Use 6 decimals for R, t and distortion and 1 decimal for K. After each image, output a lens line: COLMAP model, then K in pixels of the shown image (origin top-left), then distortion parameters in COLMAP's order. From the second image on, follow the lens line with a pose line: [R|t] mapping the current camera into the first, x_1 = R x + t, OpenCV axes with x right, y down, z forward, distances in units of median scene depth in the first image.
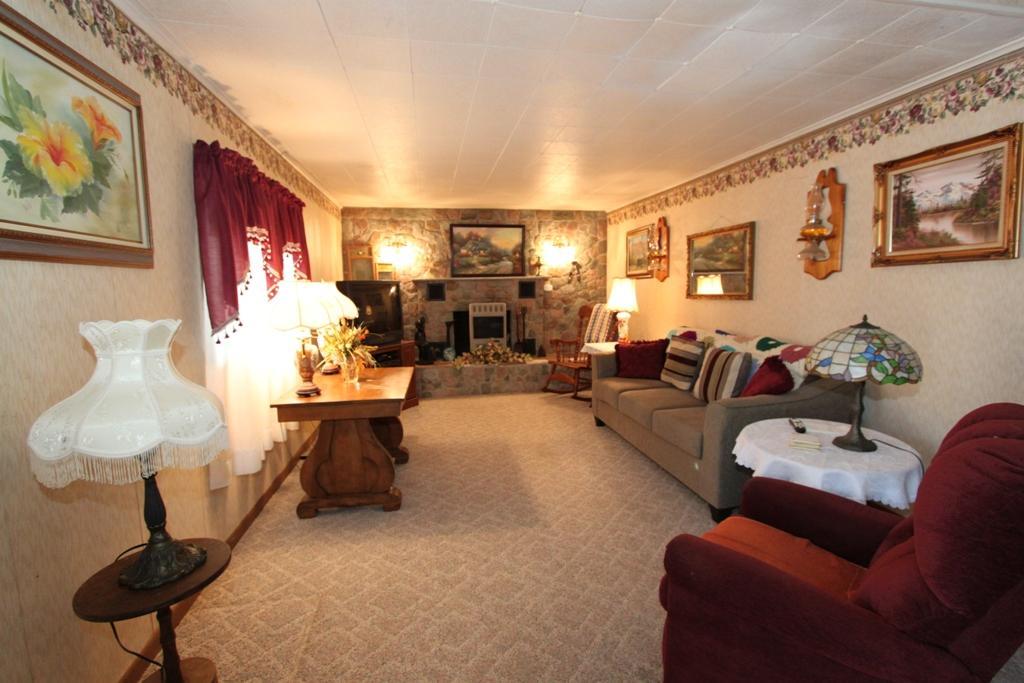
lens RADIAL K [[478.8, 0, 511.1], [0, 478.8, 341.0], [0, 0, 1]] dist [-0.000133, 0.000235]
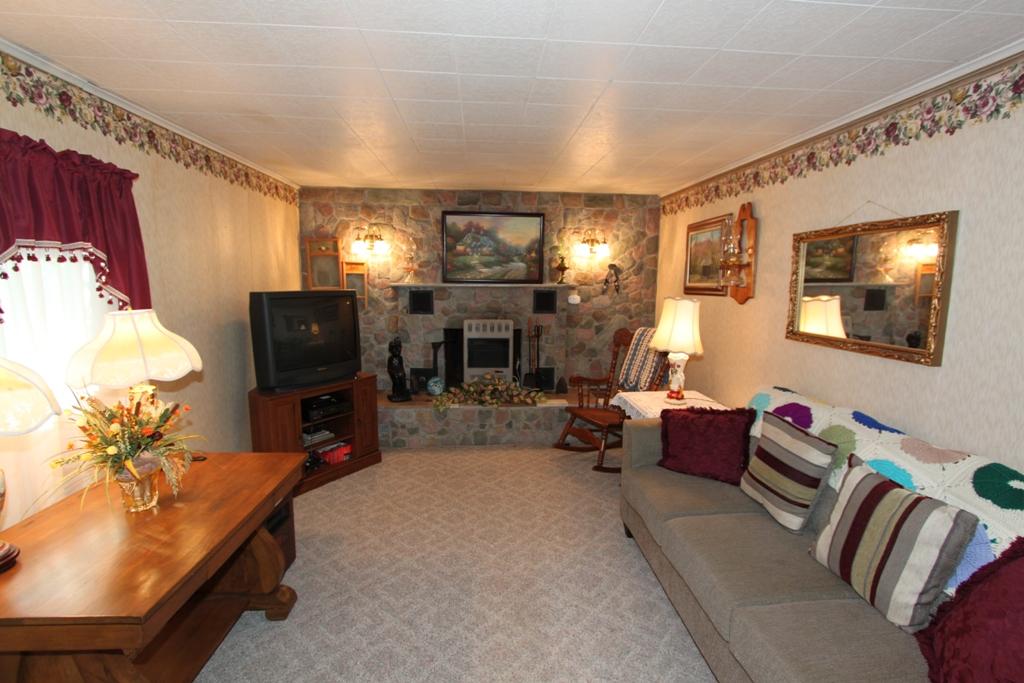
lens RADIAL K [[478.8, 0, 512.5], [0, 478.8, 342.4], [0, 0, 1]] dist [-0.000133, 0.000235]
pose [[0.994470, 0.037998, -0.097906, 0.061389], [-0.035574, 0.999019, 0.026385, -0.065372], [0.098813, -0.022756, 0.994846, 0.273083]]
